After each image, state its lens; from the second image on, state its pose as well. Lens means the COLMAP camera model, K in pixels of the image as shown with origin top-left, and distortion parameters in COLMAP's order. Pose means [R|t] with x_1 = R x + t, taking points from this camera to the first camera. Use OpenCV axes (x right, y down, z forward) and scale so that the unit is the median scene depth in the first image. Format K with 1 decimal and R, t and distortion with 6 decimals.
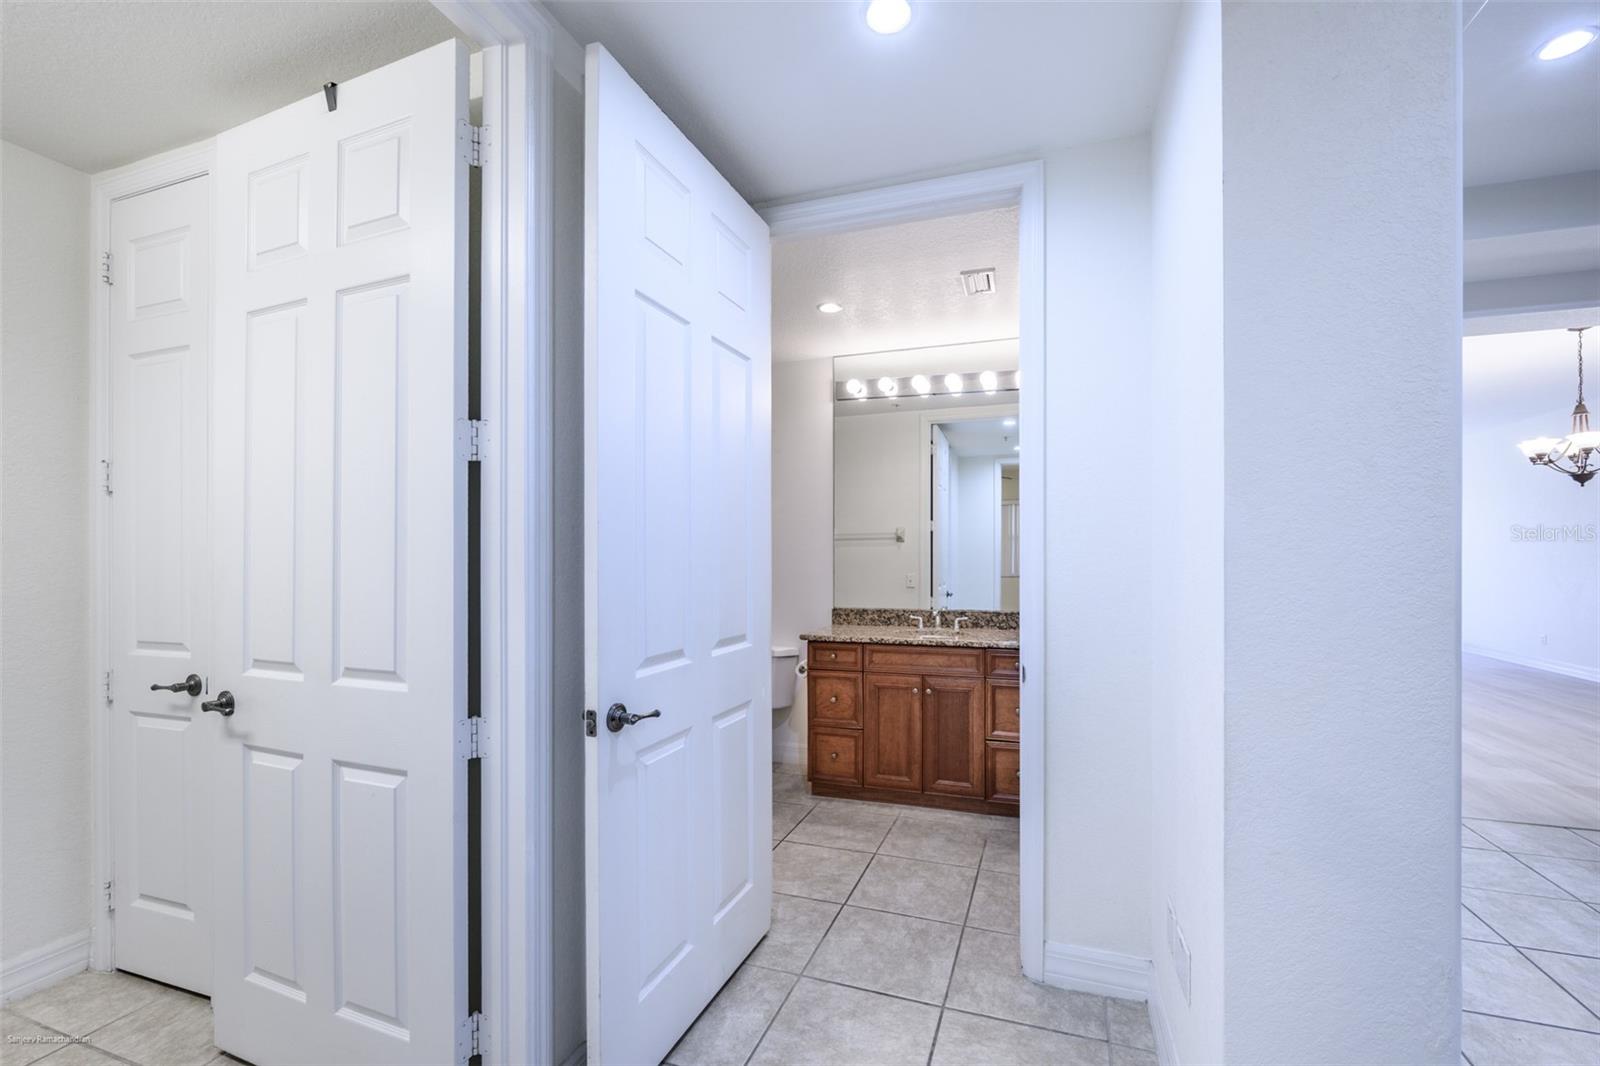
lens RADIAL K [[648.4, 0, 802.5], [0, 648.4, 551.1], [0, 0, 1]] dist [-0.002578, -0.000343]
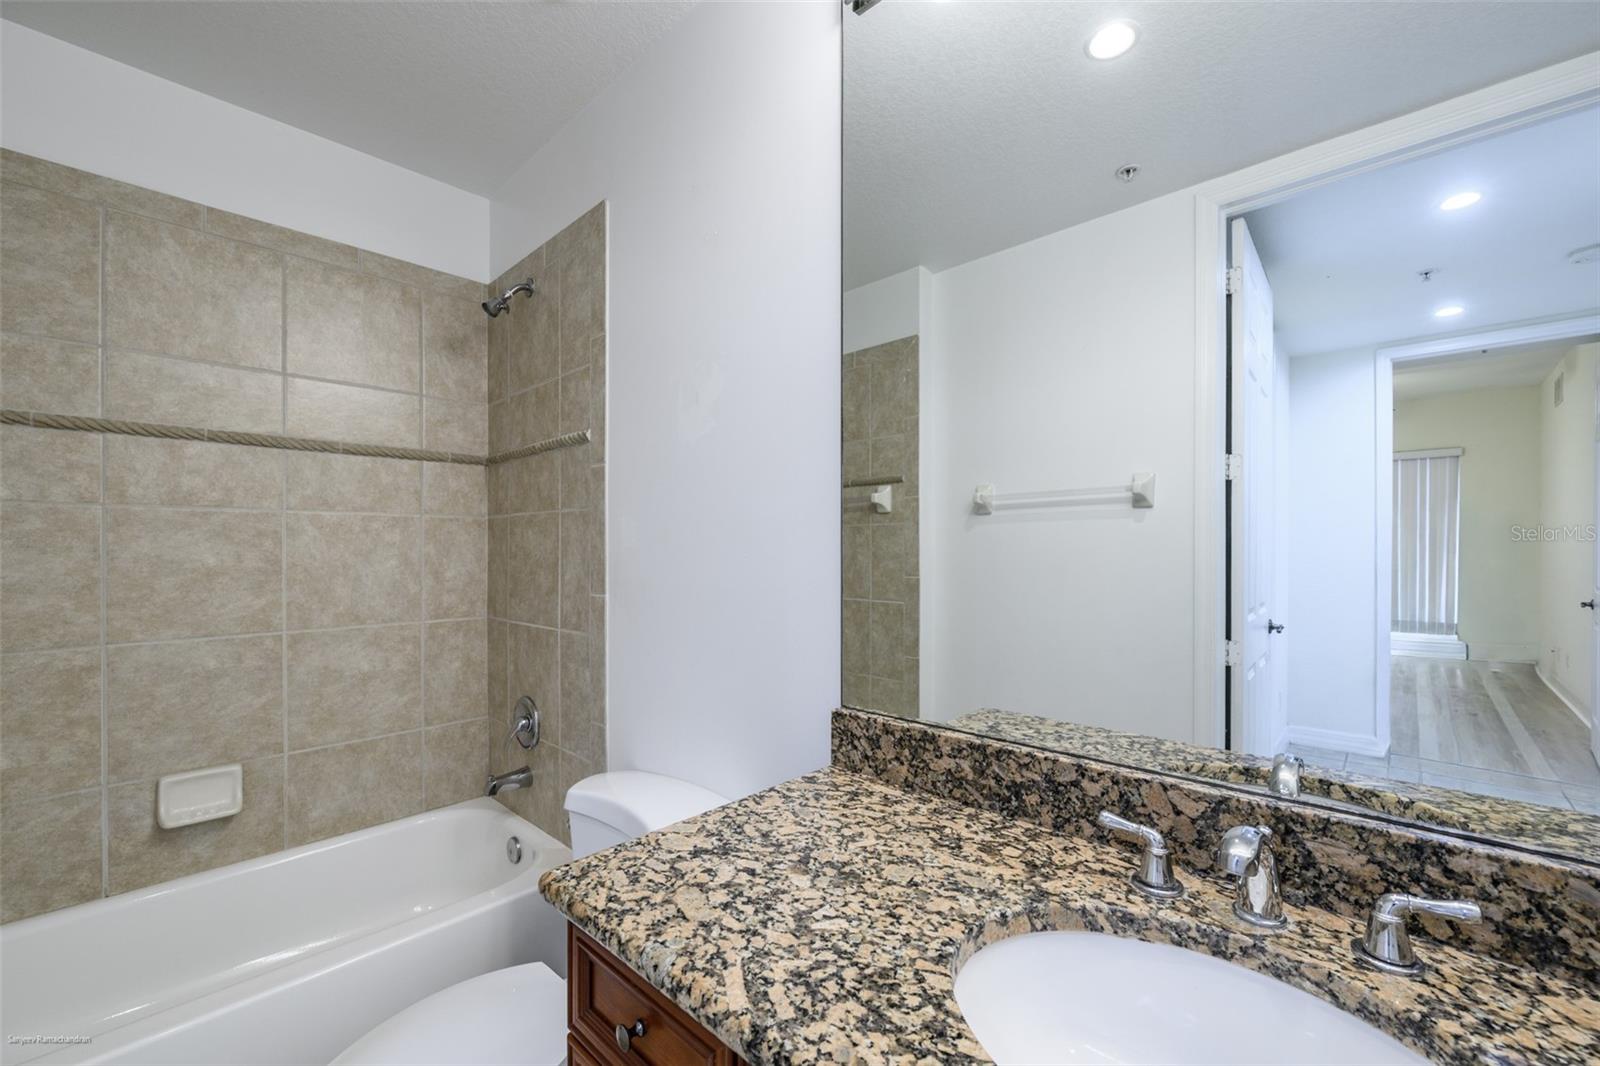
lens RADIAL K [[648.4, 0, 802.5], [0, 648.4, 551.1], [0, 0, 1]] dist [-0.002578, -0.000343]
pose [[0.925703, 0.001105, -0.378250, 0.172410], [0.004025, 0.999910, 0.012769, 0.012993], [0.378230, -0.013343, 0.925615, 0.849896]]
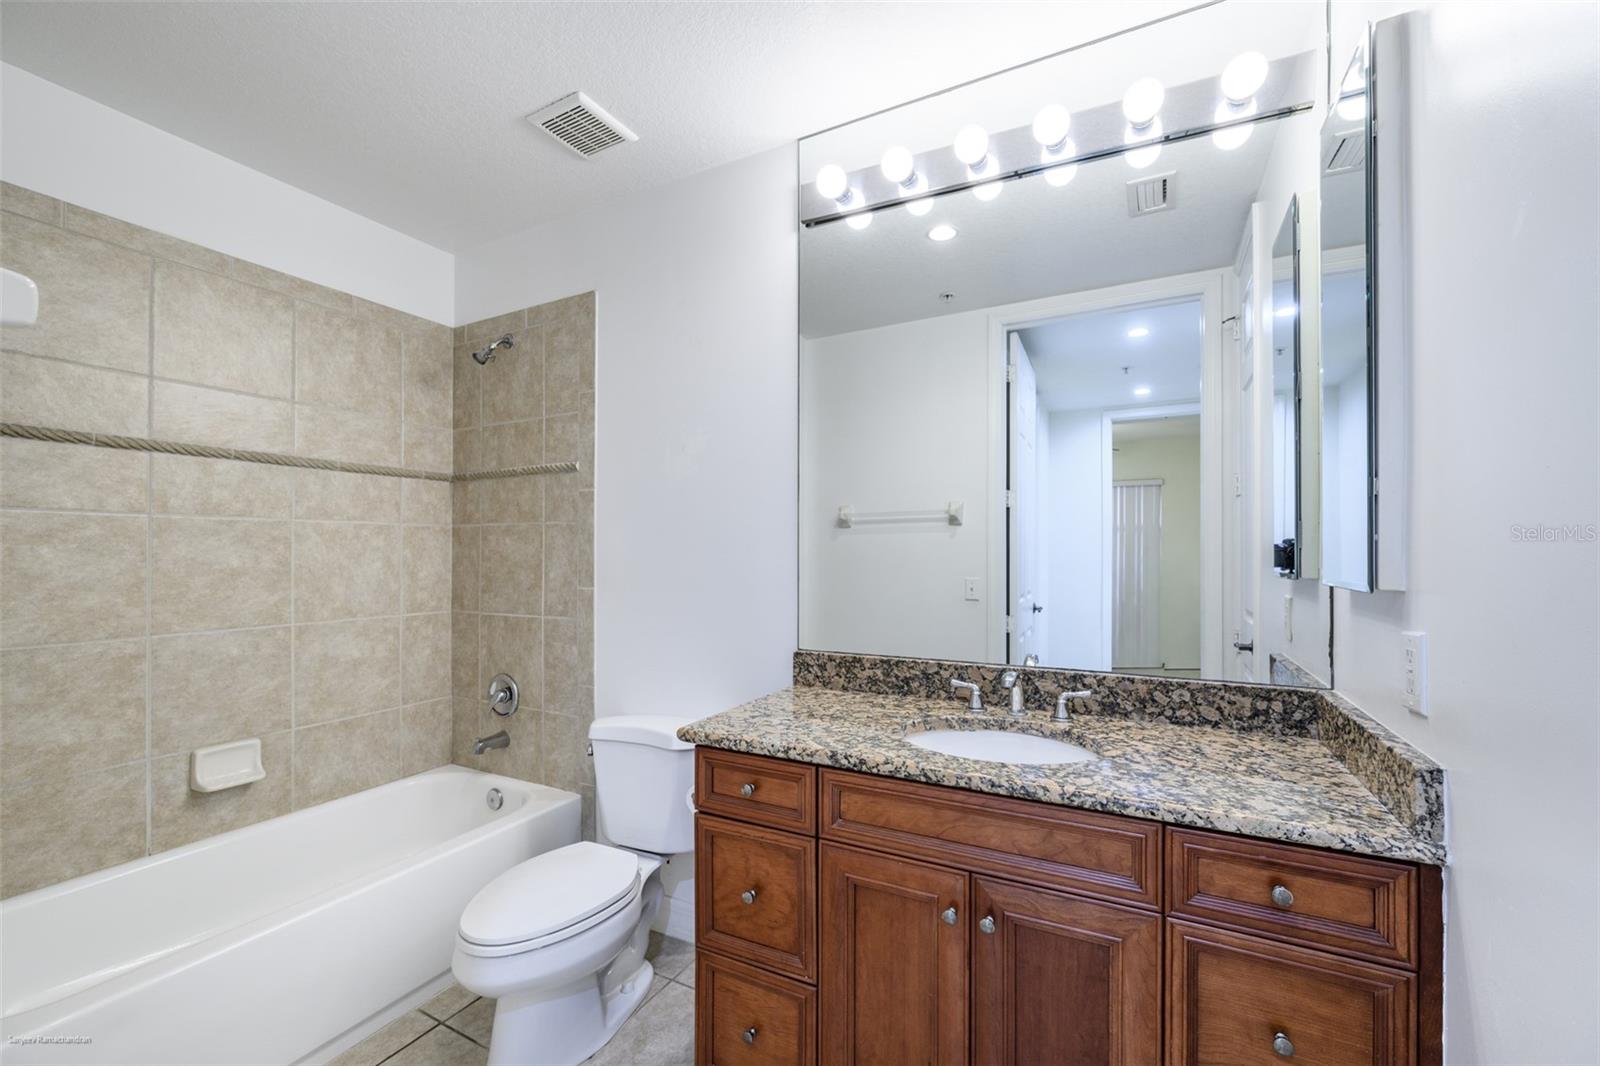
lens RADIAL K [[648.4, 0, 802.5], [0, 648.4, 551.1], [0, 0, 1]] dist [-0.002578, -0.000343]
pose [[0.993157, 0.000686, -0.116784, 0.129467], [-0.000069, 0.999986, 0.005295, 0.011520], [0.116786, -0.005251, 0.993143, 0.610133]]
